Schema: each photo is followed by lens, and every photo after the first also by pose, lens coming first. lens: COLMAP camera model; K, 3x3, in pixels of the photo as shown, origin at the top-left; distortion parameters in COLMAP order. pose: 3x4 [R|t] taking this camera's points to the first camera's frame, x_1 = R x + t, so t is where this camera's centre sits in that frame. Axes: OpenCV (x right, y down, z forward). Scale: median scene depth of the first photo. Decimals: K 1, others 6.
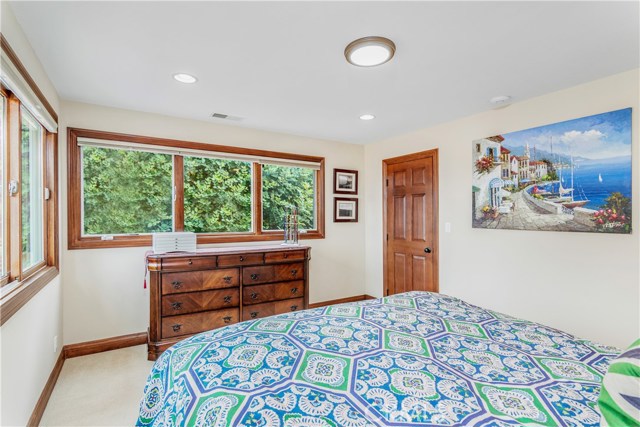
lens RADIAL K [[313.4, 0, 320.4], [0, 313.4, 213.6], [0, 0, 1]] dist [0.003183, 0.000135]
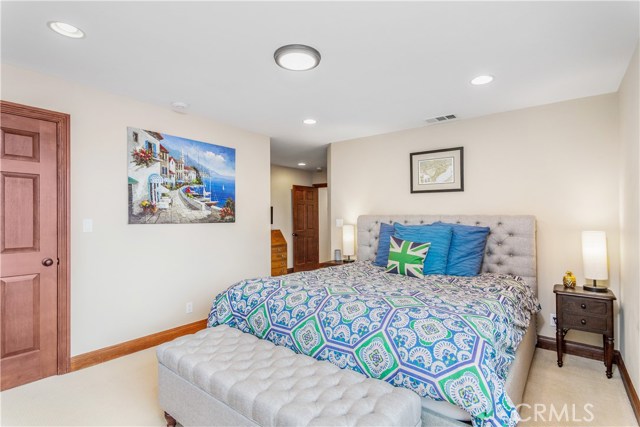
lens RADIAL K [[313.4, 0, 318.3], [0, 313.4, 215.8], [0, 0, 1]] dist [0.003183, 0.000135]
pose [[-0.340314, 0.006084, 0.940292, -0.584666], [-0.000875, 0.999977, -0.006787, 0.029689], [-0.940311, -0.003133, -0.340301, 0.864929]]
